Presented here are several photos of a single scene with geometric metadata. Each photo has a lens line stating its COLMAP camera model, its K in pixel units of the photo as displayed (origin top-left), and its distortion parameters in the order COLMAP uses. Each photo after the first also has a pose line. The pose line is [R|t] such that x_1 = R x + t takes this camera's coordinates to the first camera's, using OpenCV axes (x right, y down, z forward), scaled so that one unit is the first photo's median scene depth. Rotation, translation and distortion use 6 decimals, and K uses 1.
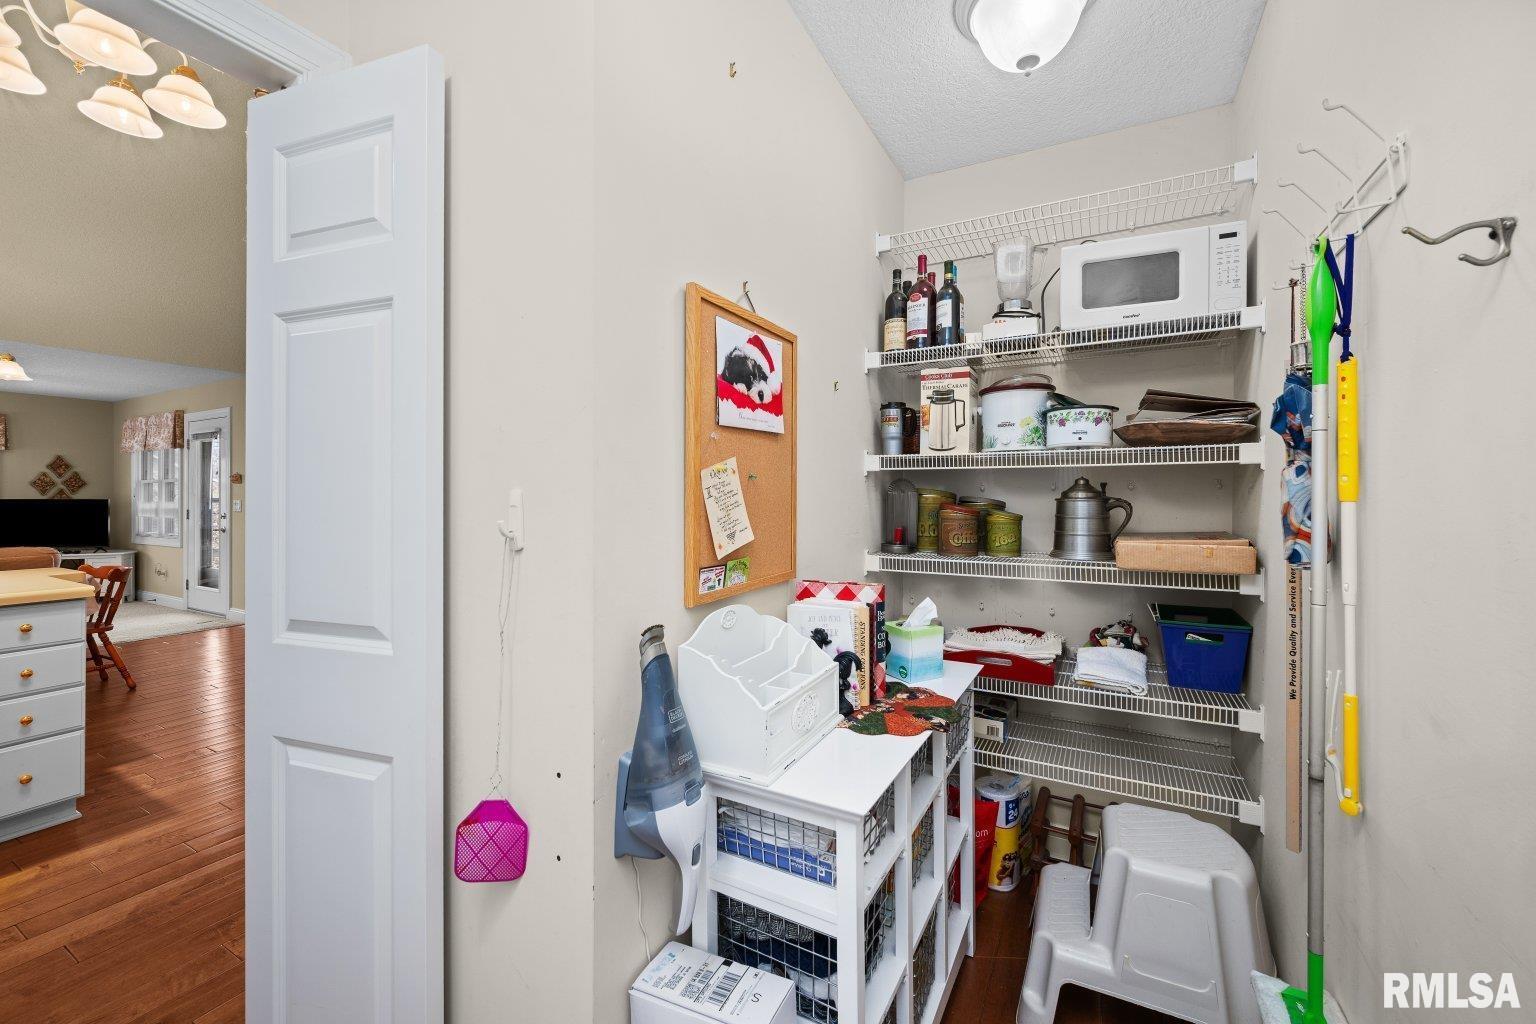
lens RADIAL K [[607.9, 0, 774.2], [0, 607.9, 500.0], [0, 0, 1]] dist [-0.001244, 0.000001]
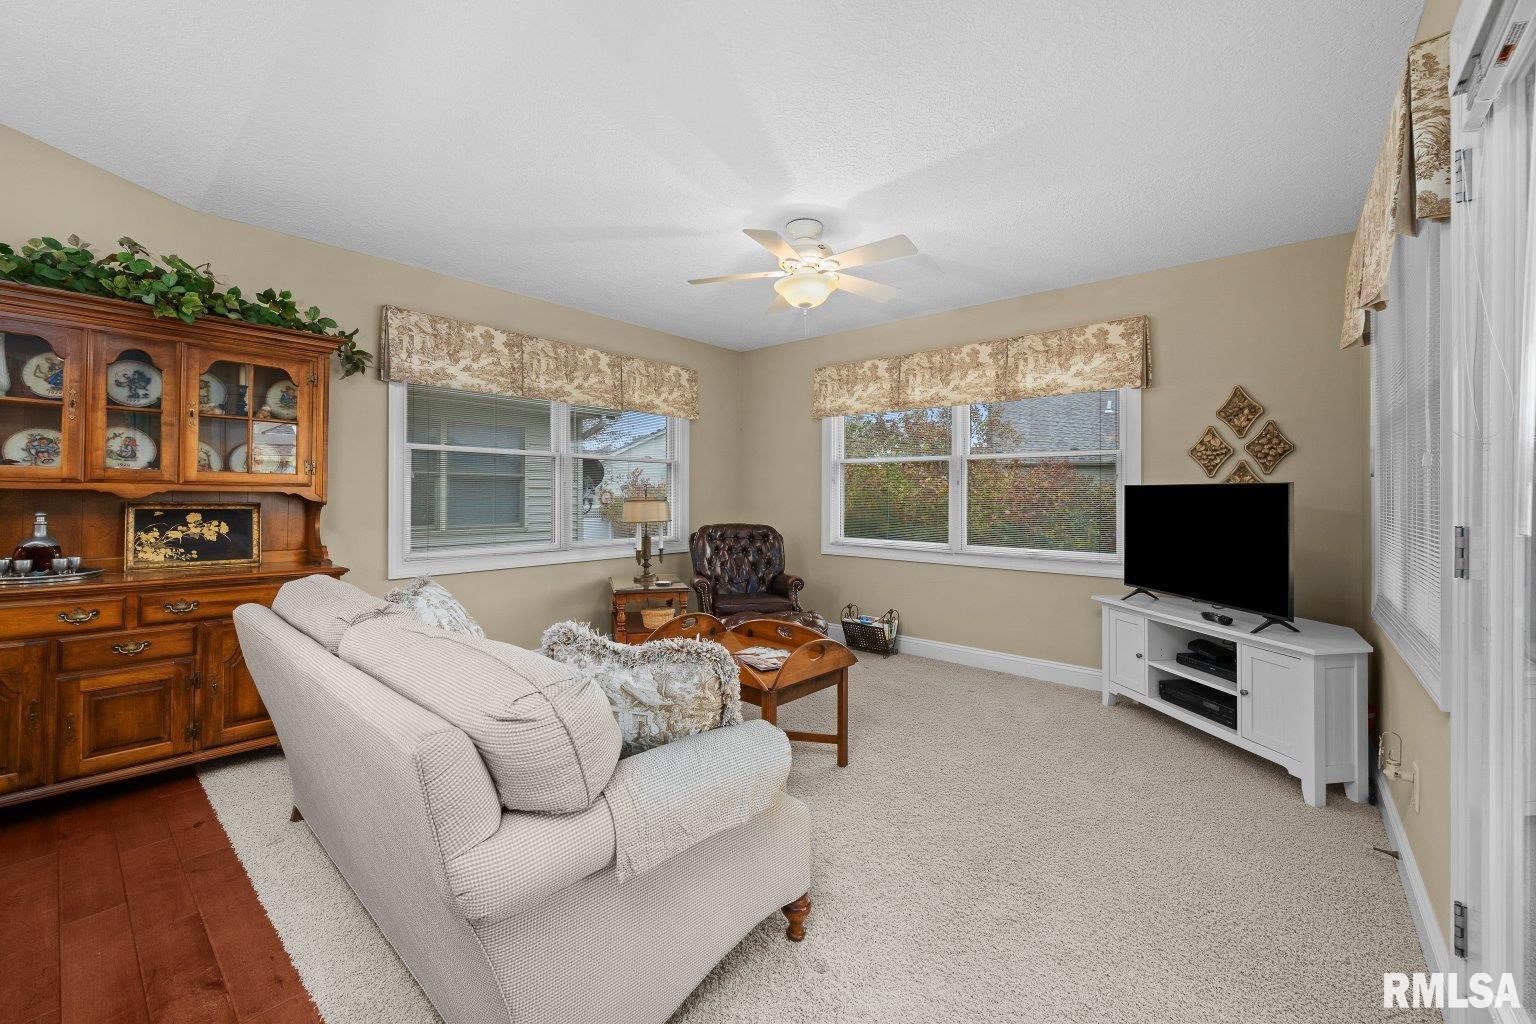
lens RADIAL K [[607.9, 0, 756.7], [0, 607.9, 486.3], [0, 0, 1]] dist [-0.001244, 0.000001]
pose [[-0.224425, -0.010815, -0.974431, -0.673004], [-0.008186, 0.999924, -0.009212, 0.006143], [0.974457, 0.005909, -0.224496, 0.761769]]
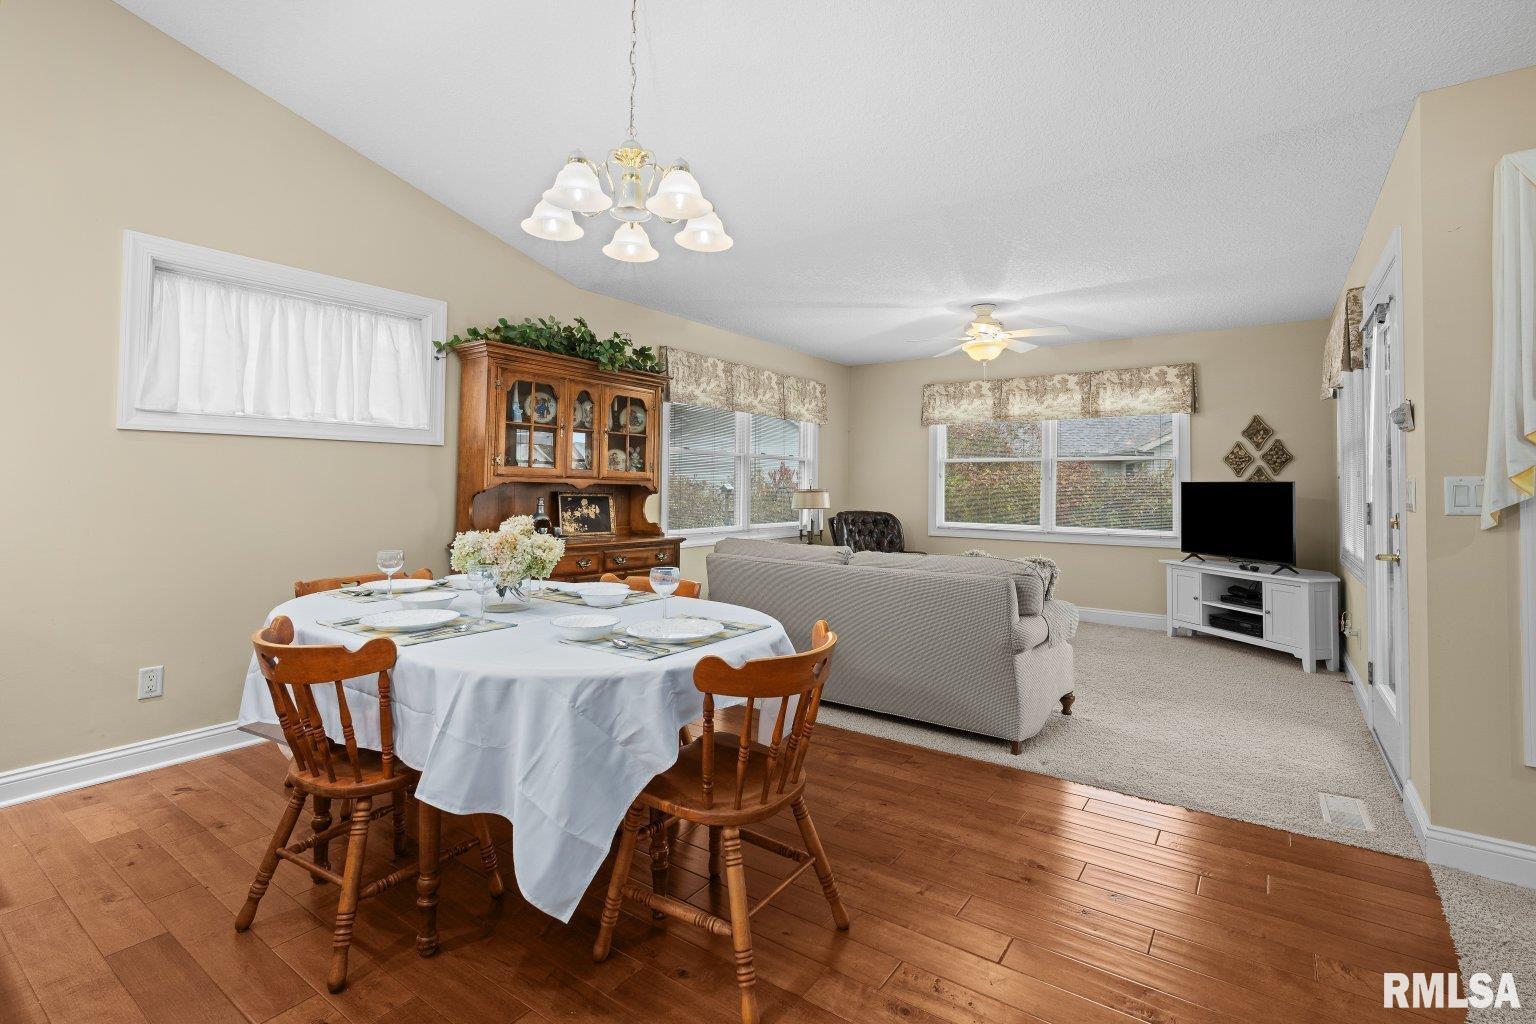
lens RADIAL K [[728.1, 0, 736.5], [0, 728.1, 458.9], [0, 0, 1]] dist [0.004240, 0.000539]
pose [[-0.137062, -0.033113, -0.990009, -0.331190], [-0.012837, 0.999417, -0.031651, 0.005119], [0.990479, 0.008371, -0.137407, 0.558935]]
